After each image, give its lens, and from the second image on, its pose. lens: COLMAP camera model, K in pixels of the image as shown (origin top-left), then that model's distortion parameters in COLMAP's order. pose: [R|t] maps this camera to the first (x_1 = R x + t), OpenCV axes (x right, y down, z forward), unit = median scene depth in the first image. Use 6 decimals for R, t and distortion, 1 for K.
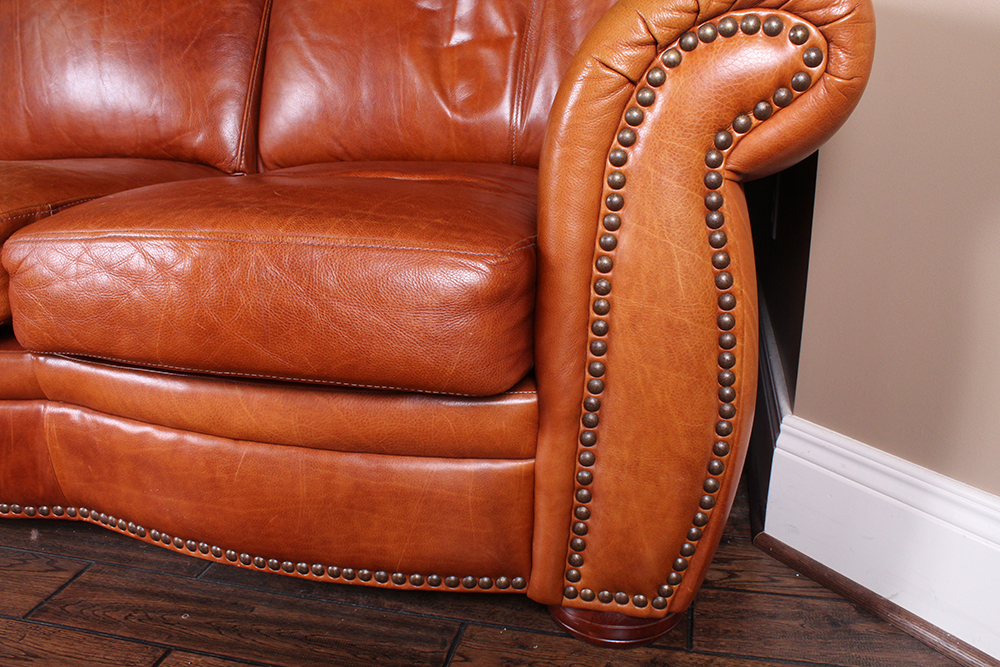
lens RADIAL K [[821.9, 0, 500.0], [0, 821.9, 333.5], [0, 0, 1]] dist [-0.173501, 0.143220]
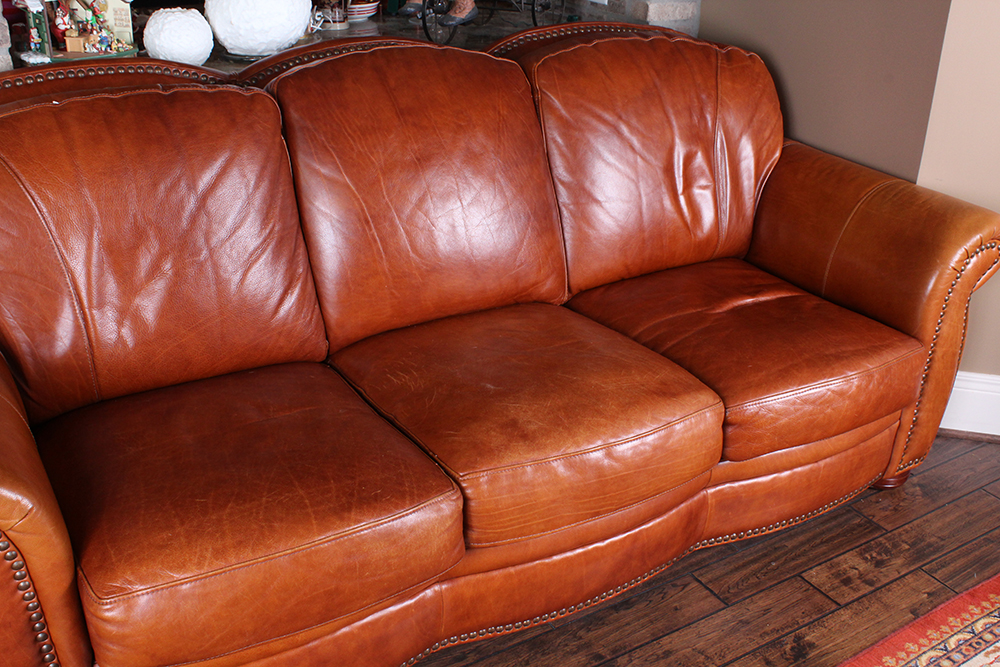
lens RADIAL K [[1034.0, 0, 500.0], [0, 1034.0, 333.5], [0, 0, 1]] dist [-0.128969, 0.155062]
pose [[0.716250, -0.281544, 0.638528, -2.693604], [0.177238, 0.958391, 0.223769, -0.984455], [-0.674961, -0.047103, 0.736348, -0.384083]]
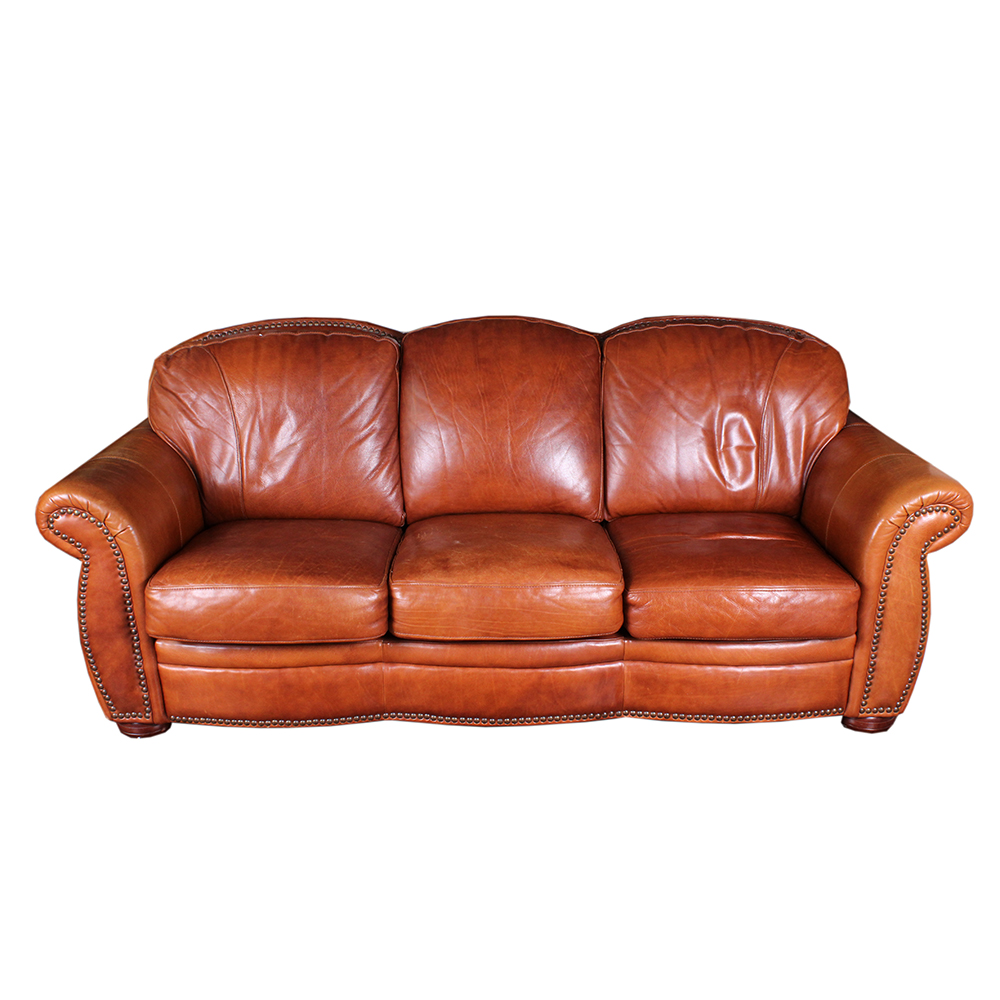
lens RADIAL K [[1100.5, 0, 500.0], [0, 1100.5, 500.0], [0, 0, 1]] dist [-0.106274, 0.008478]
pose [[0.968567, -0.068622, 0.239100, -1.920941], [0.071842, 0.997405, -0.004770, -0.434783], [-0.238152, 0.021797, 0.970983, -2.199363]]
